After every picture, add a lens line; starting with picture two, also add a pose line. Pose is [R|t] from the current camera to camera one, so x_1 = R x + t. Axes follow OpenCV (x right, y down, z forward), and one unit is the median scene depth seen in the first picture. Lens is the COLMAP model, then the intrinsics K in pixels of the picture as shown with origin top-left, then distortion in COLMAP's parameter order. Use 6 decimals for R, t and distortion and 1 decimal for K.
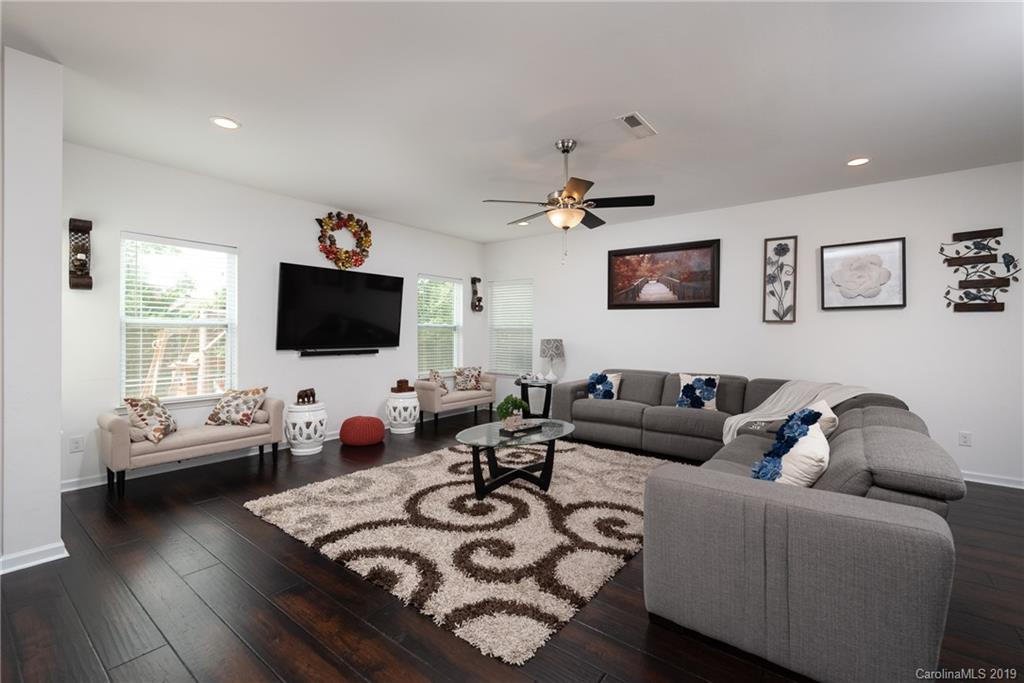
lens RADIAL K [[439.1, 0, 510.0], [0, 439.1, 336.2], [0, 0, 1]] dist [-0.002104, 0.000351]
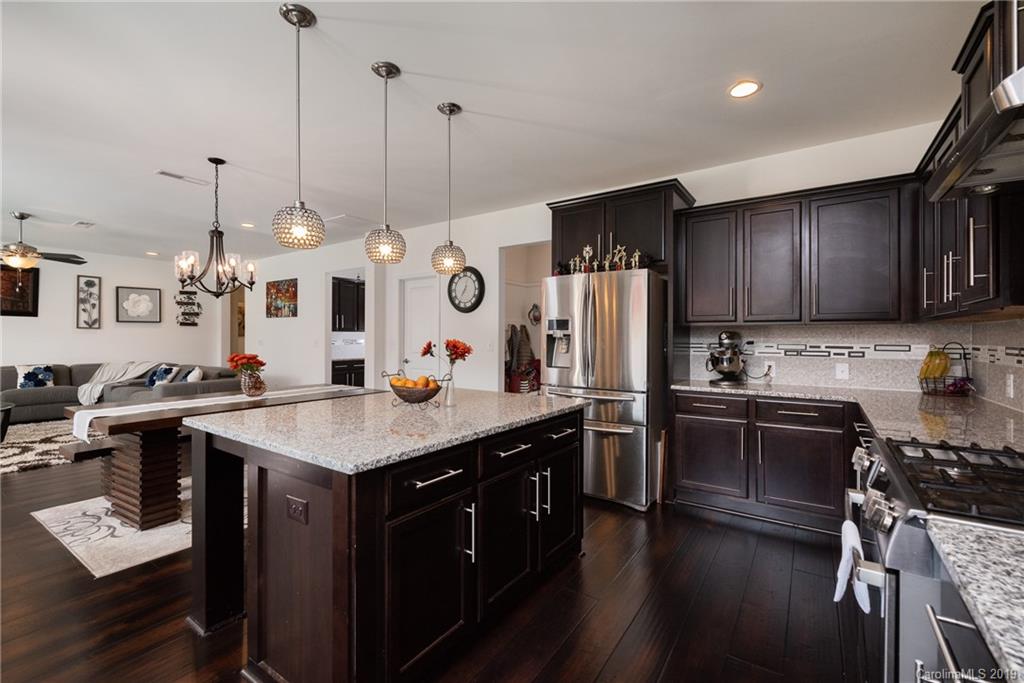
lens RADIAL K [[439.1, 0, 526.5], [0, 439.1, 345.6], [0, 0, 1]] dist [-0.002104, 0.000351]
pose [[-0.107274, -0.026066, 0.993888, -1.126043], [-0.000268, 0.999657, 0.026188, -0.010887], [-0.994229, 0.002543, -0.107244, -0.414684]]
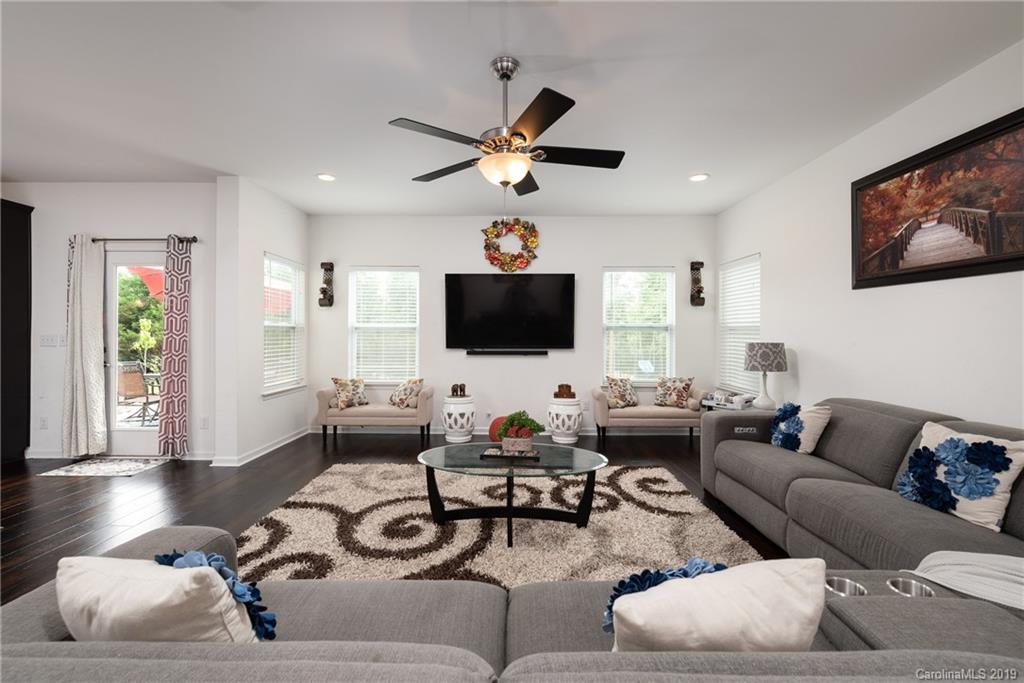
lens RADIAL K [[439.1, 0, 511.4], [0, 439.1, 336.4], [0, 0, 1]] dist [-0.002104, 0.000351]
pose [[0.611098, -0.000206, -0.791555, 0.489827], [-0.005023, 0.999979, -0.004138, 0.002557], [0.791539, 0.006504, 0.611084, 0.405266]]
